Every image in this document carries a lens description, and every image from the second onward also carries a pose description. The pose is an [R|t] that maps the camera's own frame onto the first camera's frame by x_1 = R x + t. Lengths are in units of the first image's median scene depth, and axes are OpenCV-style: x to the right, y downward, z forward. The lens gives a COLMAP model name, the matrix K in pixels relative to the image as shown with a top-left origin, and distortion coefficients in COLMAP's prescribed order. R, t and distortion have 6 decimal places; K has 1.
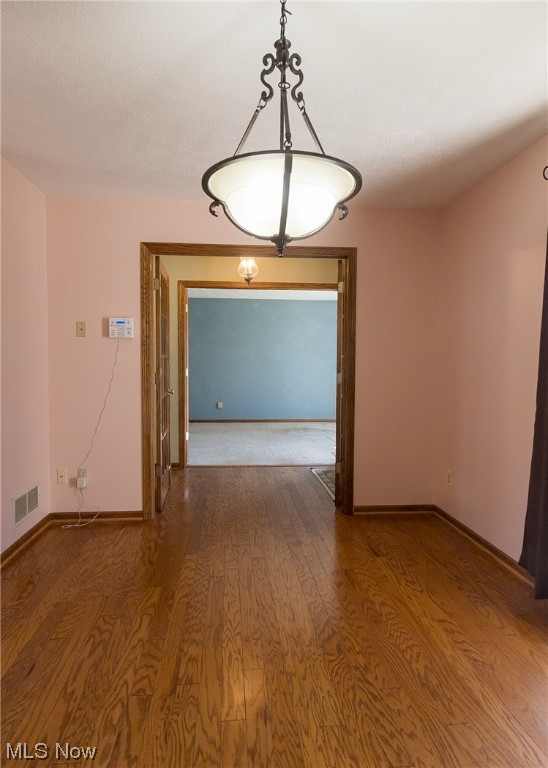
lens RADIAL K [[460.8, 0, 264.8], [0, 460.8, 385.5], [0, 0, 1]] dist [0.001264, -0.000388]
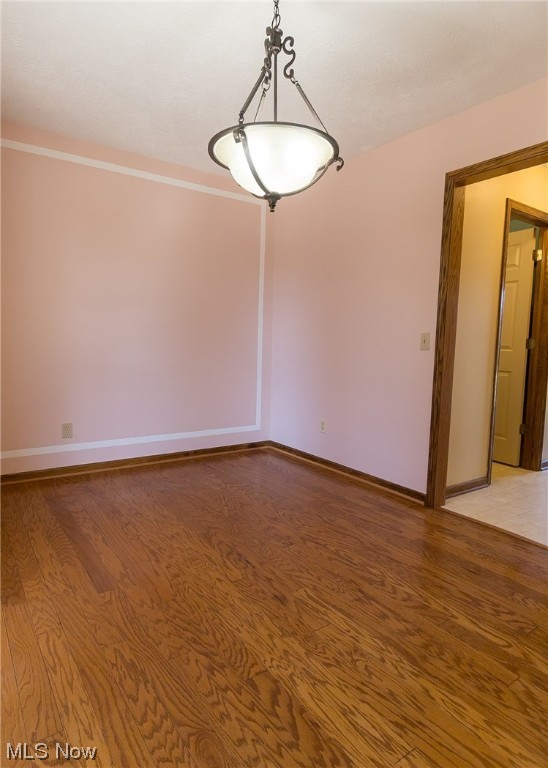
lens RADIAL K [[460.8, 0, 264.8], [0, 460.8, 385.5], [0, 0, 1]] dist [0.001264, -0.000388]
pose [[-0.872336, 0.020975, -0.488456, 0.494798], [-0.056733, 0.987987, 0.143745, 0.002742], [0.485604, 0.153106, -0.860667, 1.580495]]
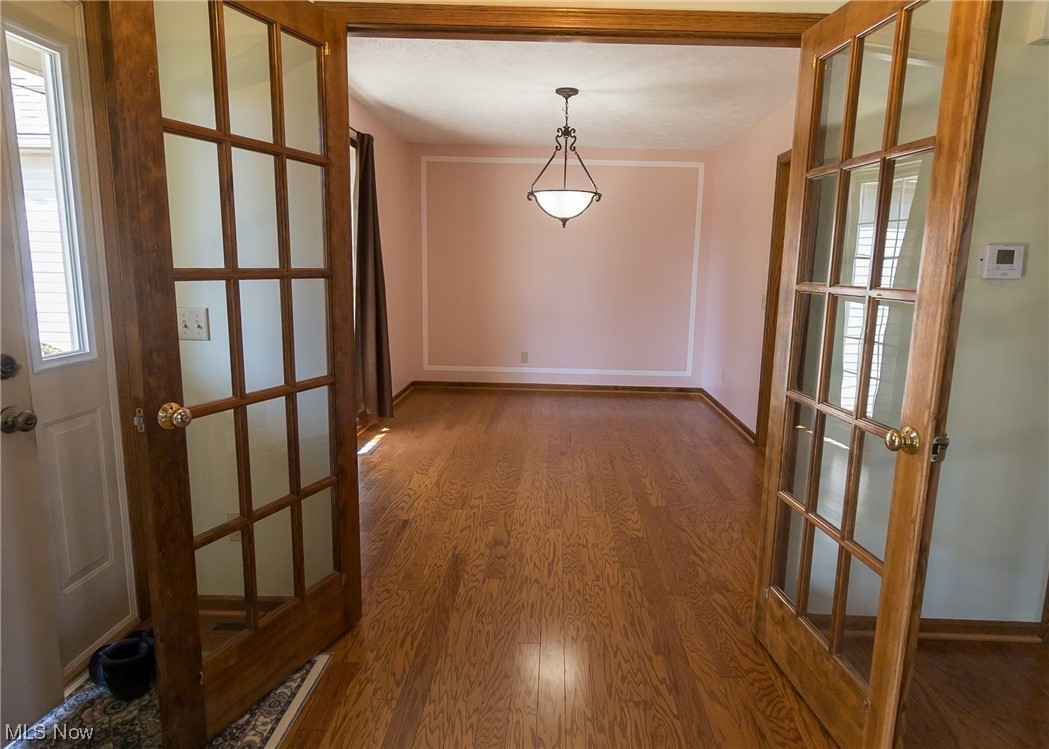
lens RADIAL K [[627.1, 0, 524.5], [0, 627.1, 374.5], [0, 0, 1]] dist [-0.004141, -0.000218]
pose [[-0.991324, -0.050194, 0.121483, -0.124144], [-0.021139, 0.973067, 0.229550, -0.208170], [-0.129734, 0.224990, -0.965686, 2.970993]]
